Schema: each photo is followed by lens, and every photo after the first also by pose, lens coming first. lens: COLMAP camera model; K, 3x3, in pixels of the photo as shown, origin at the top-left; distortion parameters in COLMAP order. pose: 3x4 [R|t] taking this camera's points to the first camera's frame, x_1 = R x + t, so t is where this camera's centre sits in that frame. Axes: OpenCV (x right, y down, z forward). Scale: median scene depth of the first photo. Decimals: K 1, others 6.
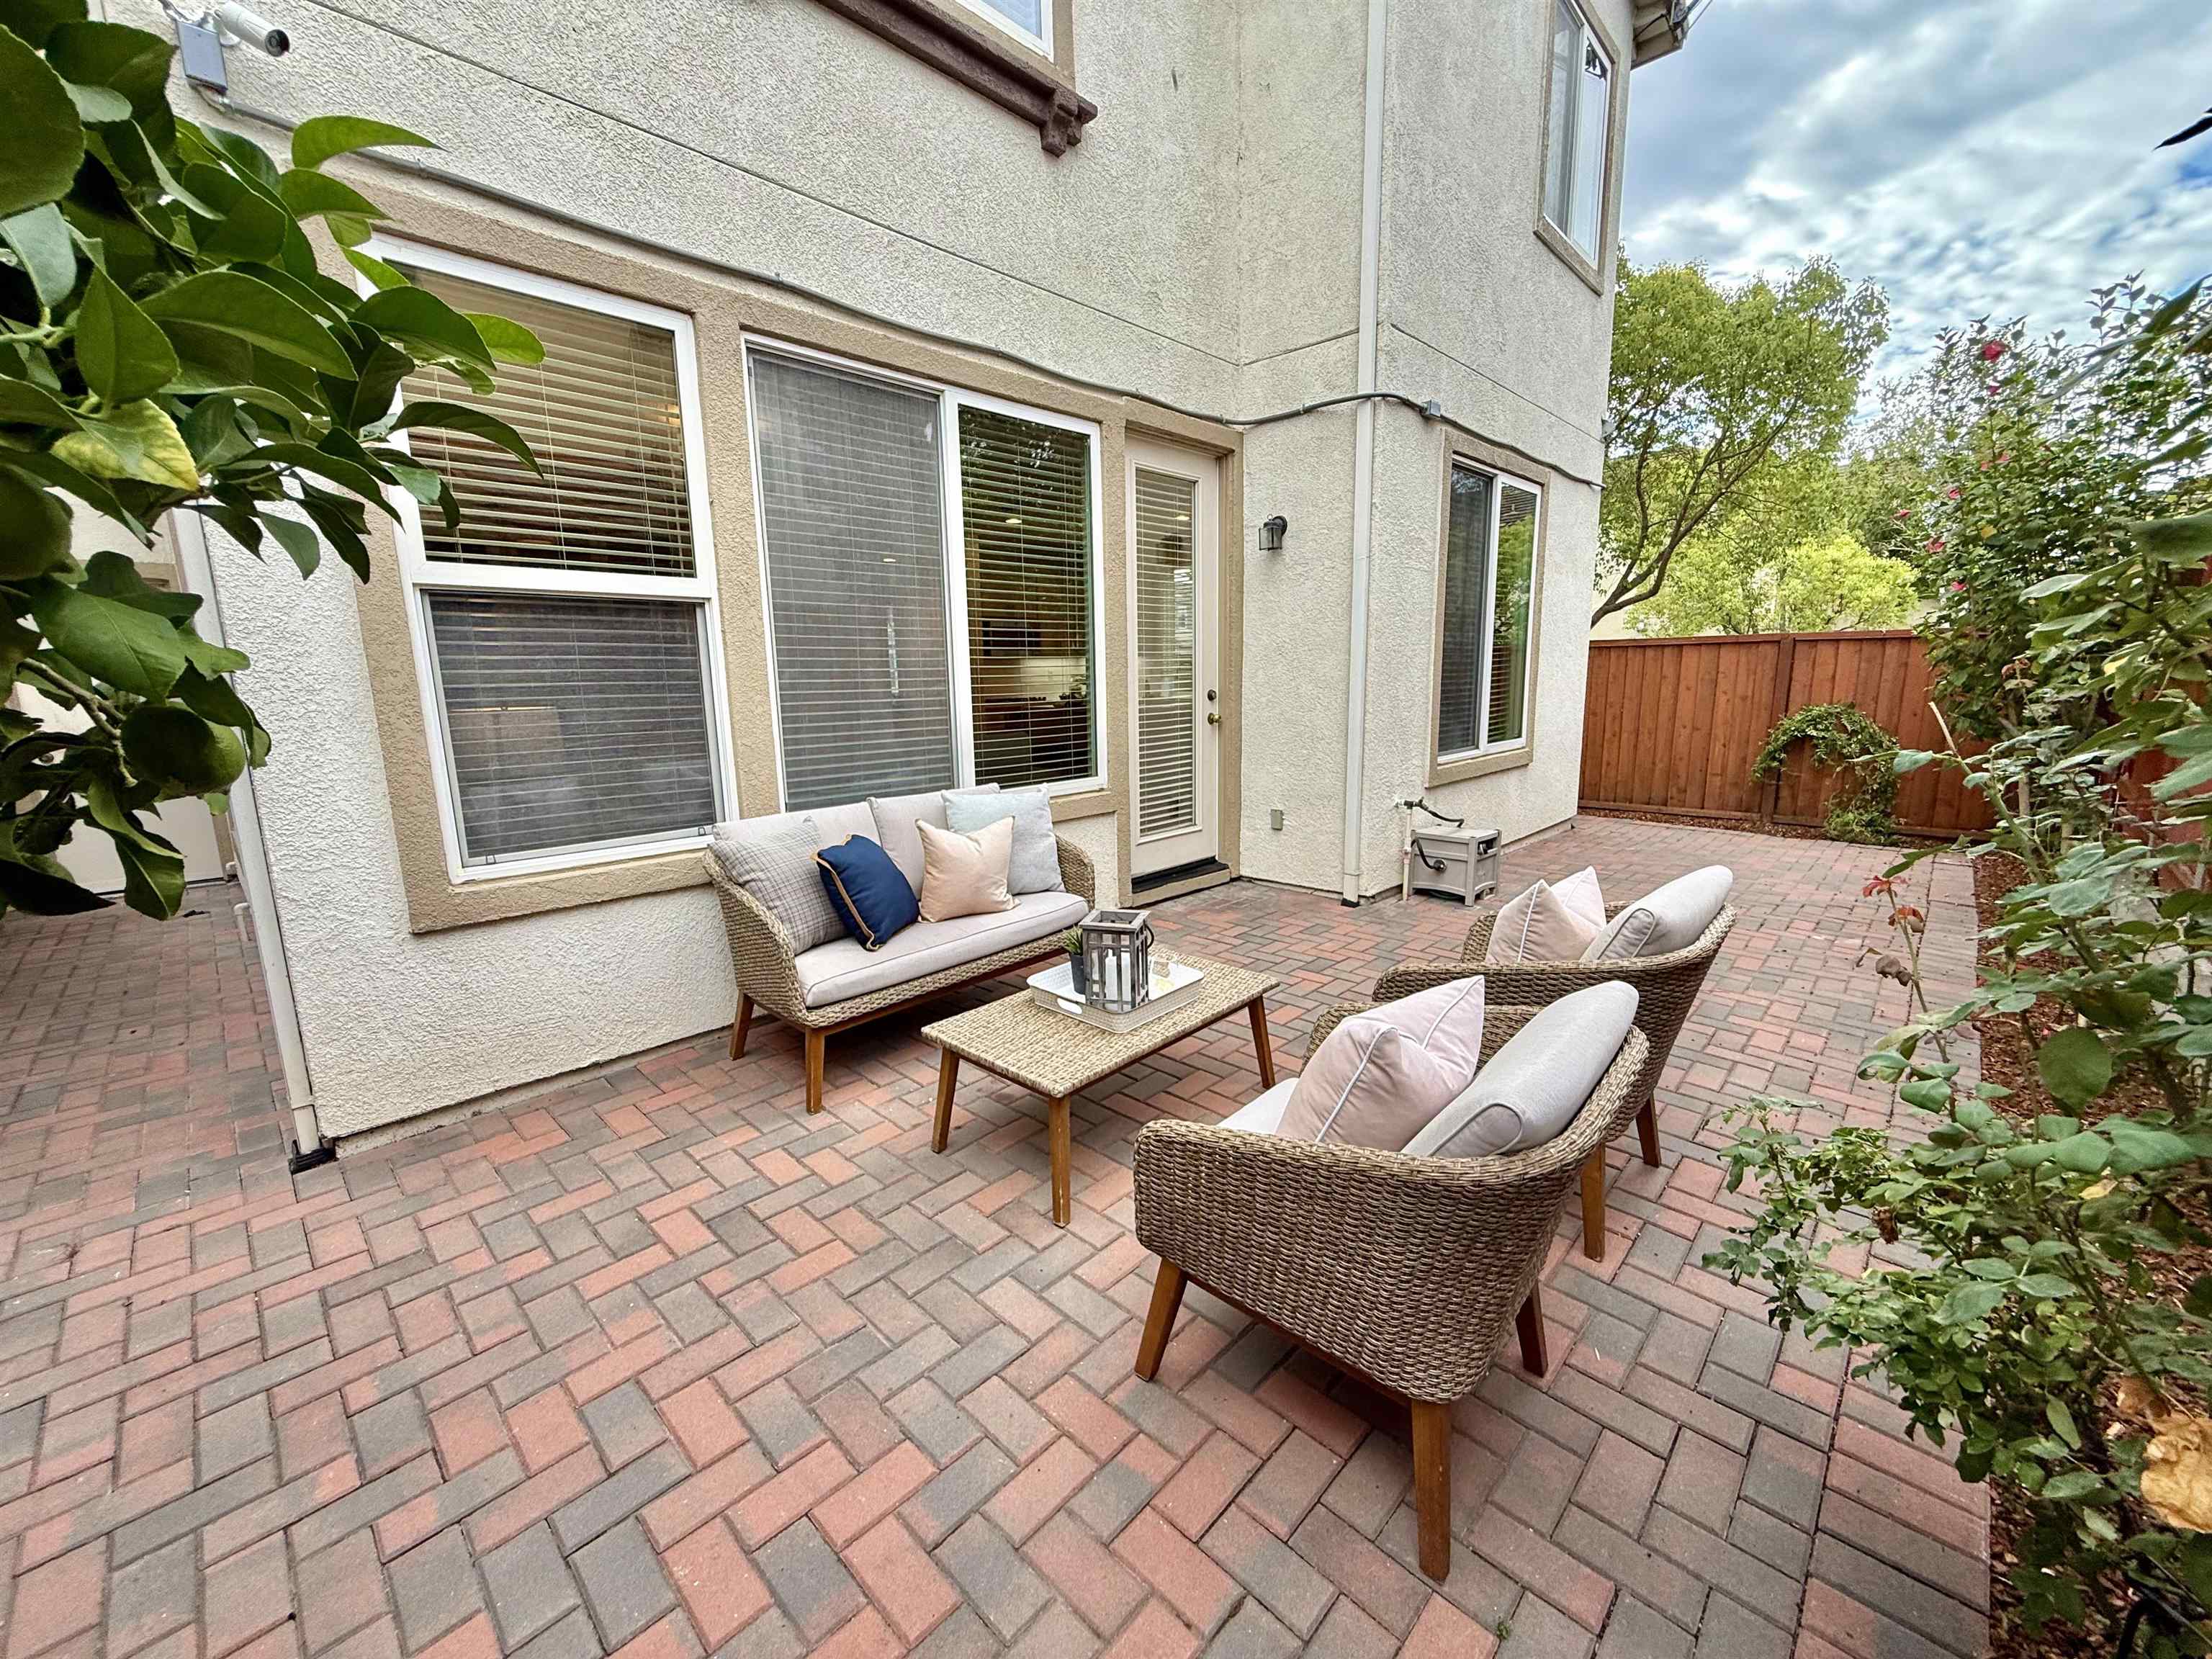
lens RADIAL K [[883.0, 0, 1106.0], [0, 883.0, 829.5], [0, 0, 1]] dist [0.001040, 0.000057]
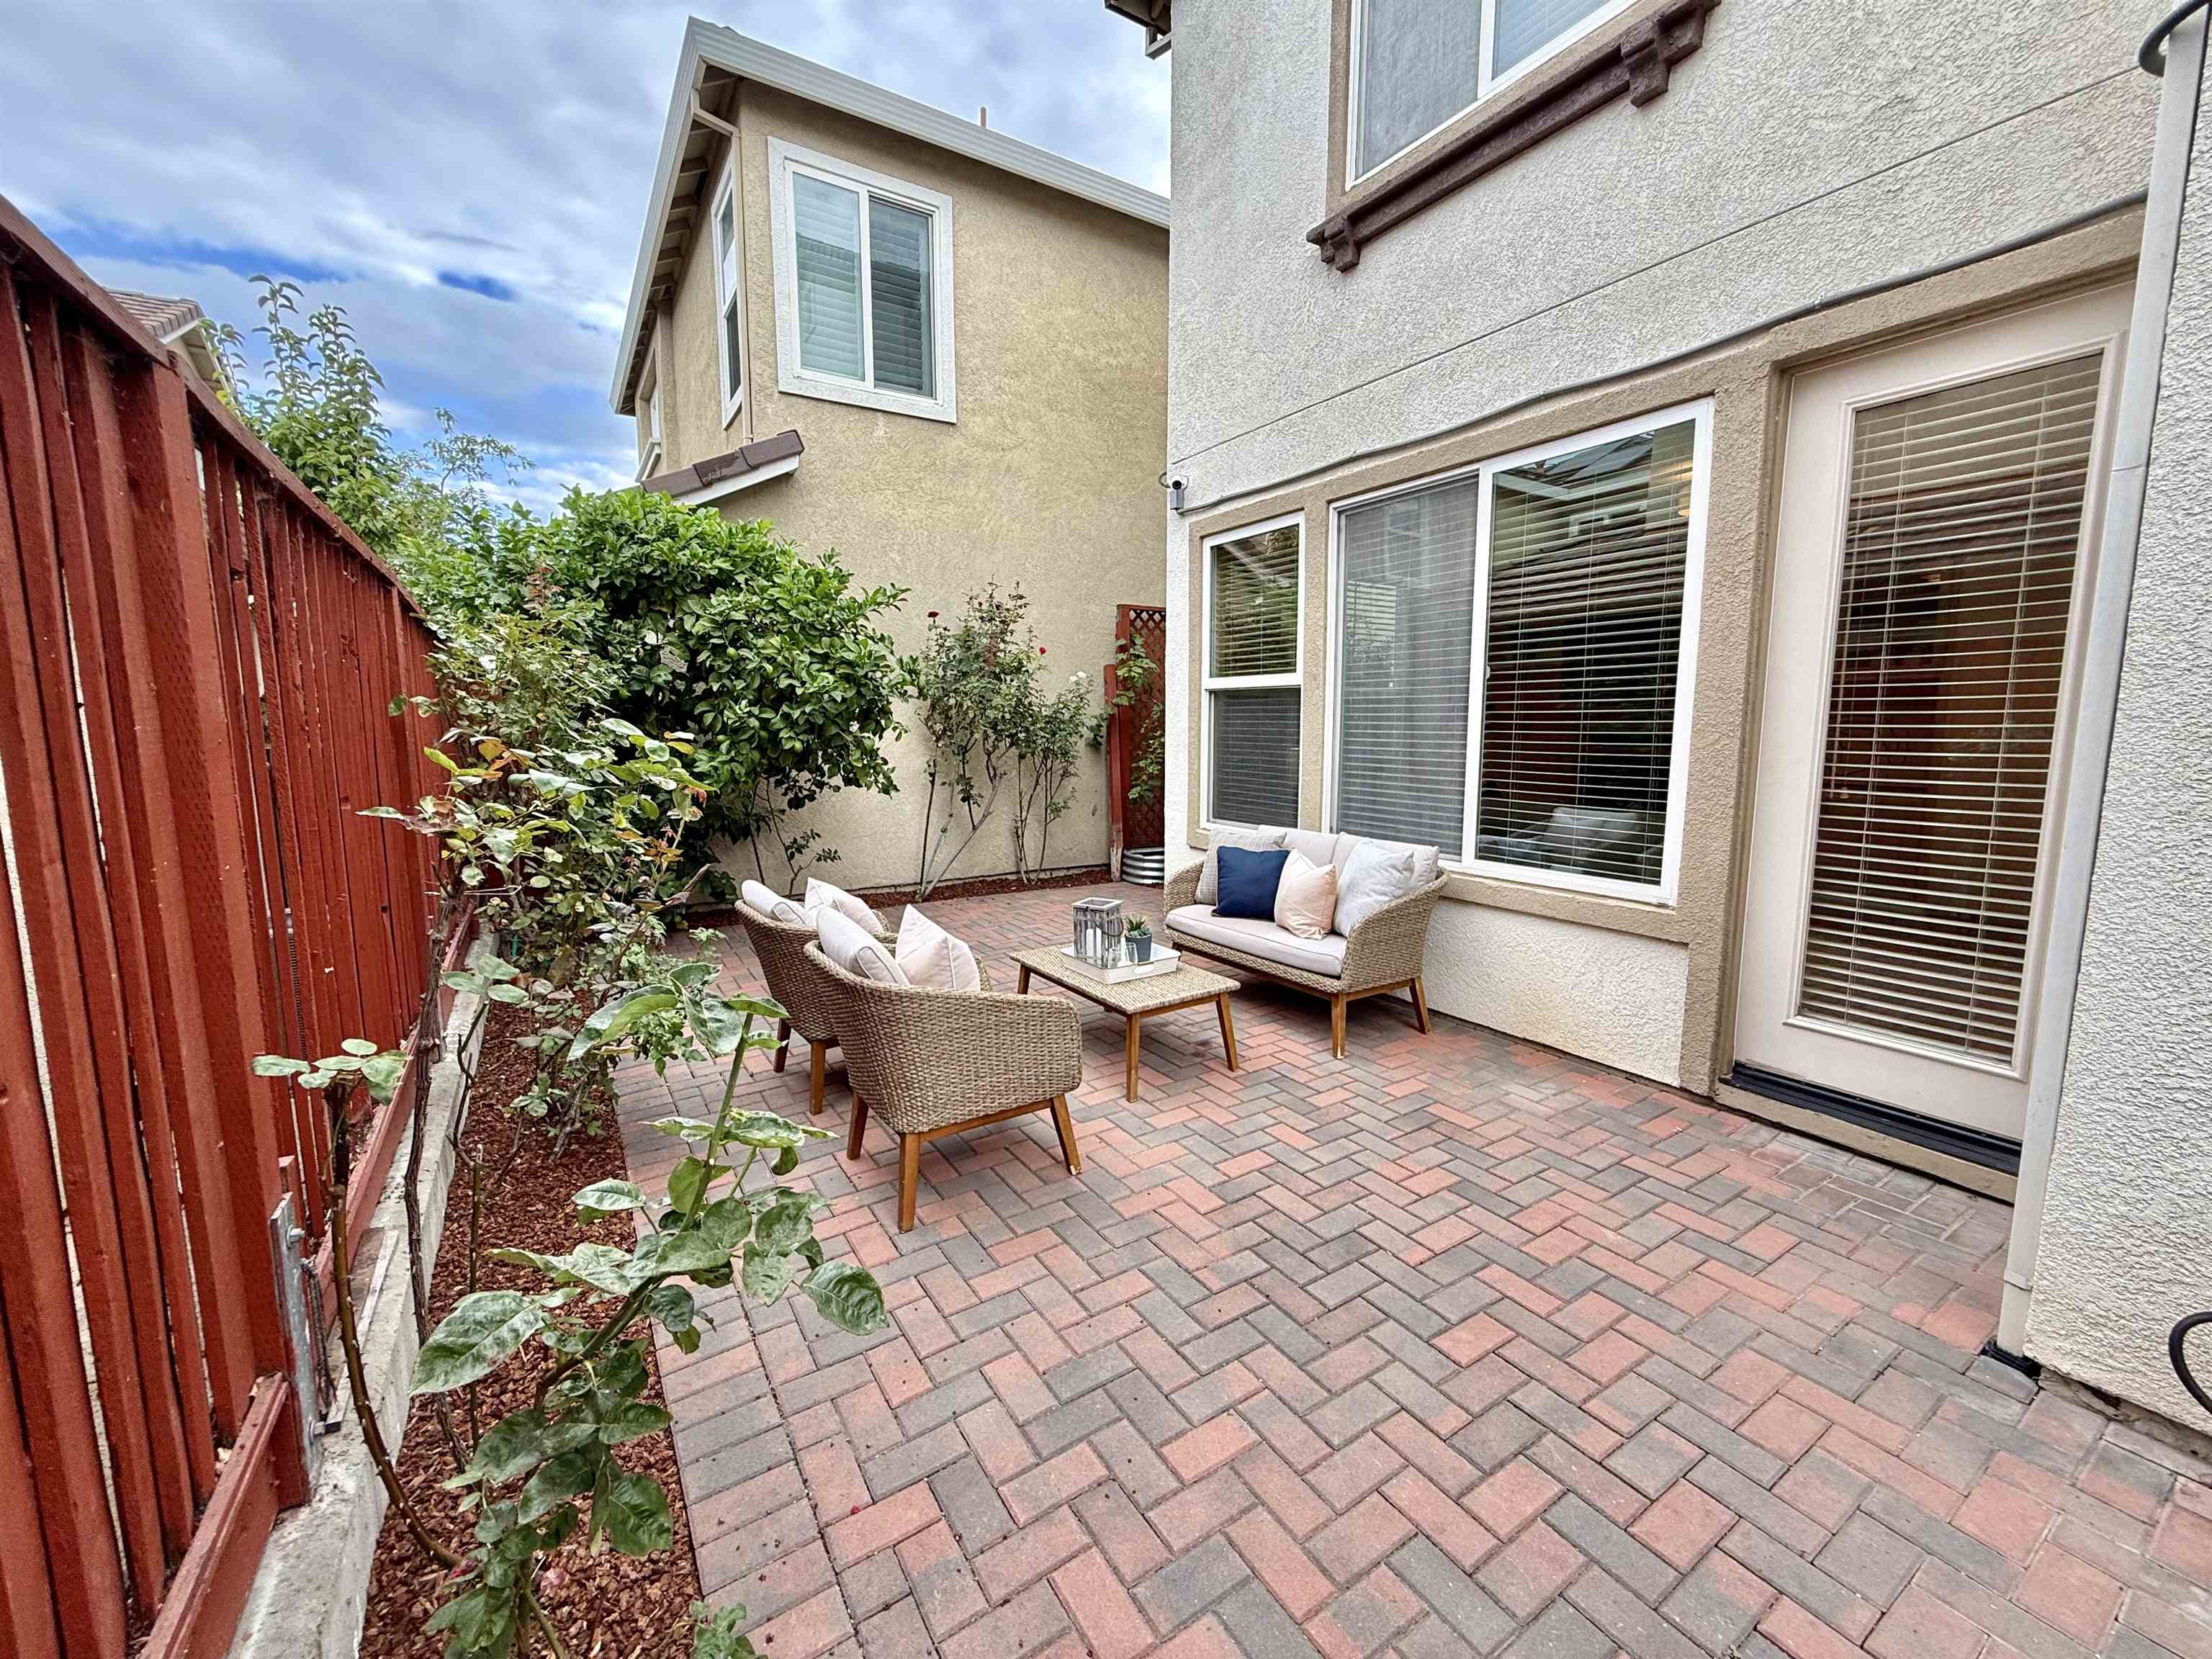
lens RADIAL K [[883.0, 0, 1106.0], [0, 883.0, 829.5], [0, 0, 1]] dist [0.001040, 0.000057]
pose [[-0.248115, 0.128979, -0.960106, 1.000190], [-0.178863, 0.967958, 0.176256, -0.201693], [0.952075, 0.215459, -0.217096, 0.934153]]
